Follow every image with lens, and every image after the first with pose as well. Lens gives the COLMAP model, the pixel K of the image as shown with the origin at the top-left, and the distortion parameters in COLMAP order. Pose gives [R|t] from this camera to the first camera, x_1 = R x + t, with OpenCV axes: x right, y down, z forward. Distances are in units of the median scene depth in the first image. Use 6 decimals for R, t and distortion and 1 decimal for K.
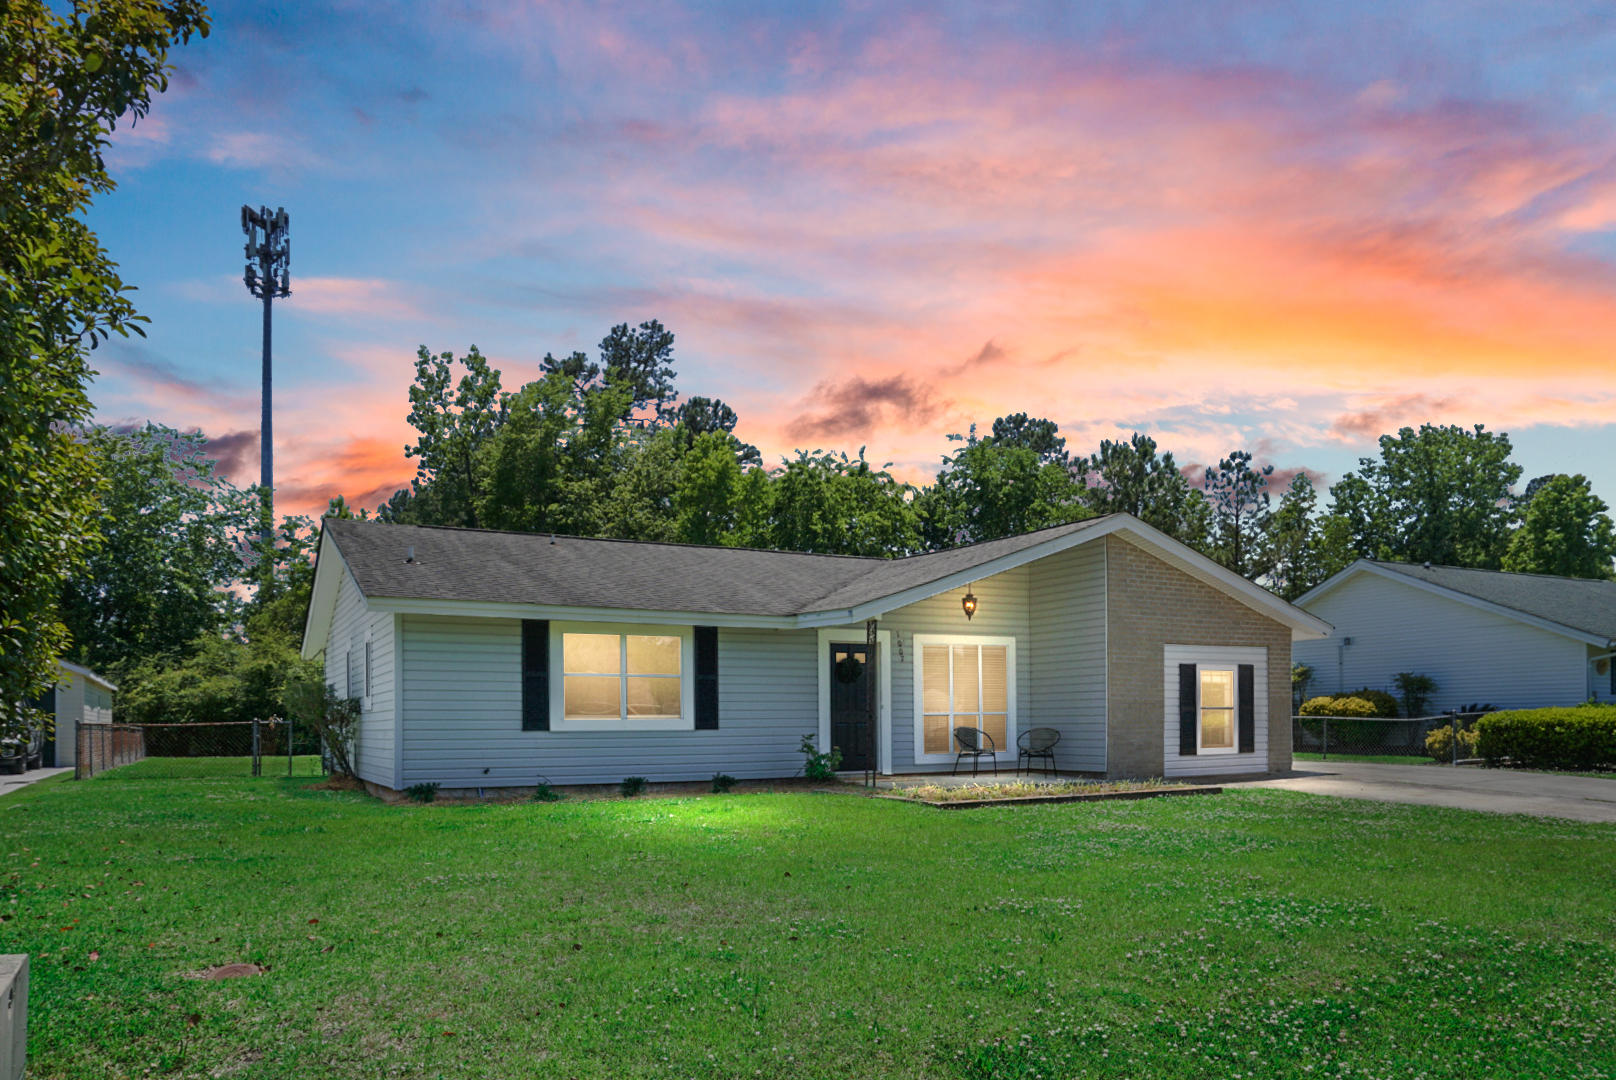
lens RADIAL K [[1107.0, 0, 810.5], [0, 1107.0, 704.9], [0, 0, 1]] dist [-0.004606, -0.001579]
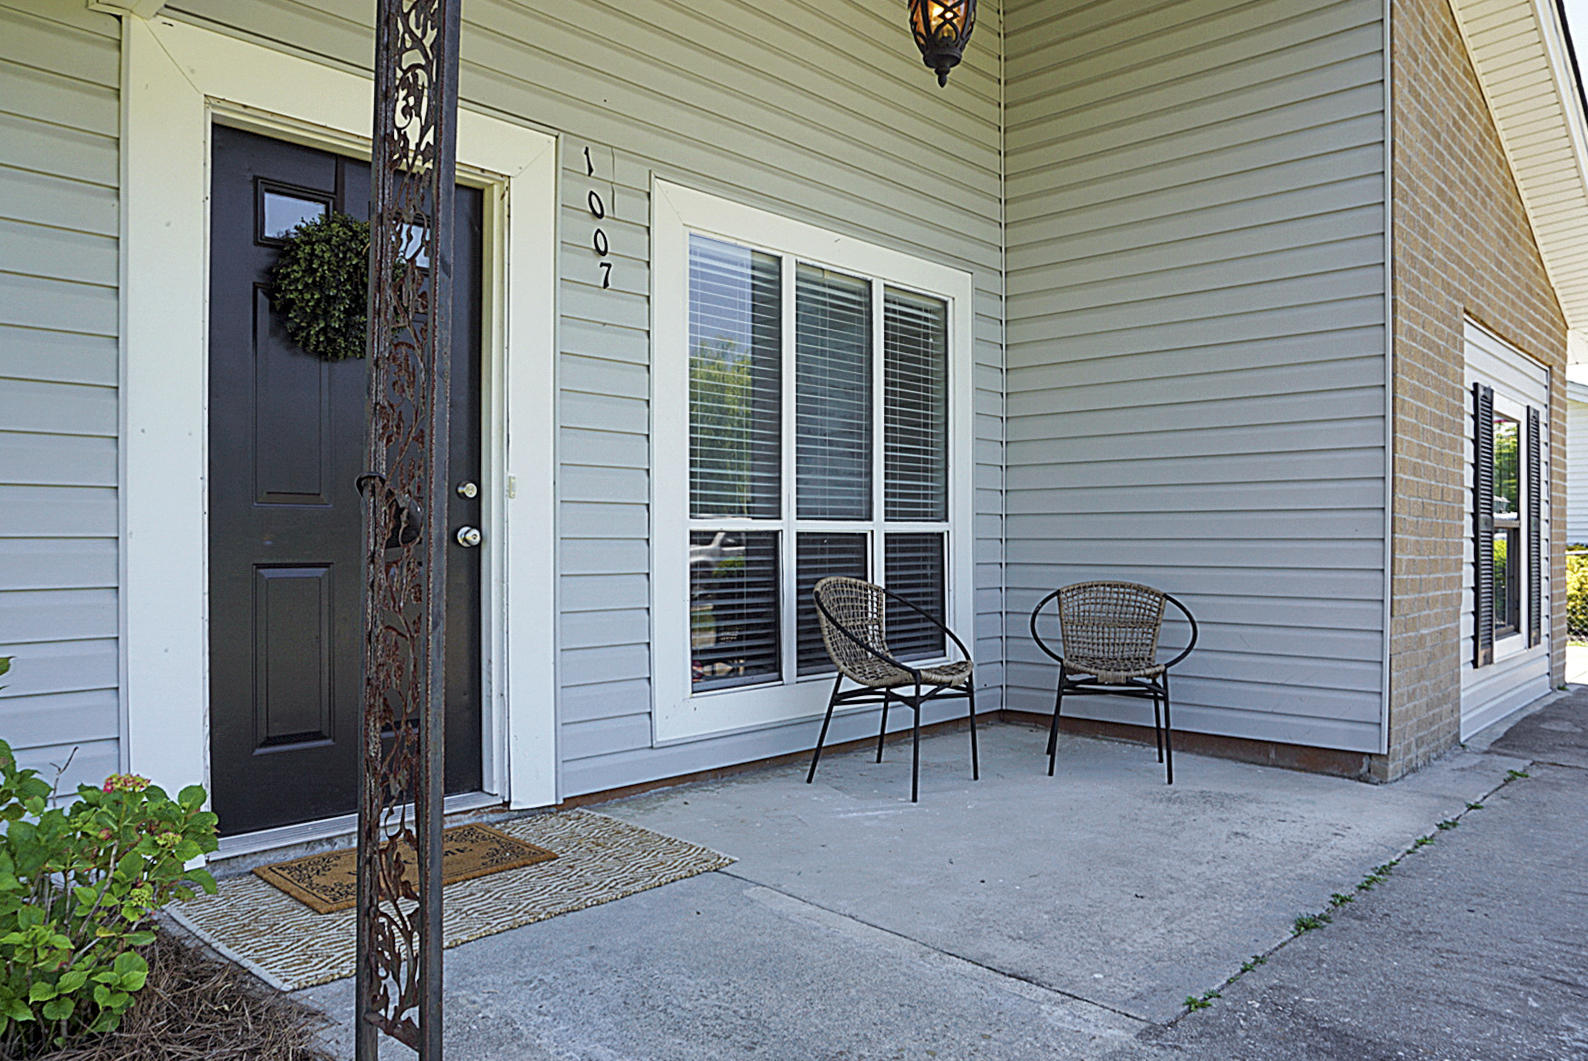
lens RADIAL K [[1089.5, 0, 794.0], [0, 1089.5, 530.5], [0, 0, 1]] dist [-0.023312, 0.000725]
pose [[0.943804, 0.005973, 0.330451, 0.044632], [-0.003849, 0.999968, -0.007082, 0.010181], [-0.330483, 0.005413, 0.943797, 0.746965]]
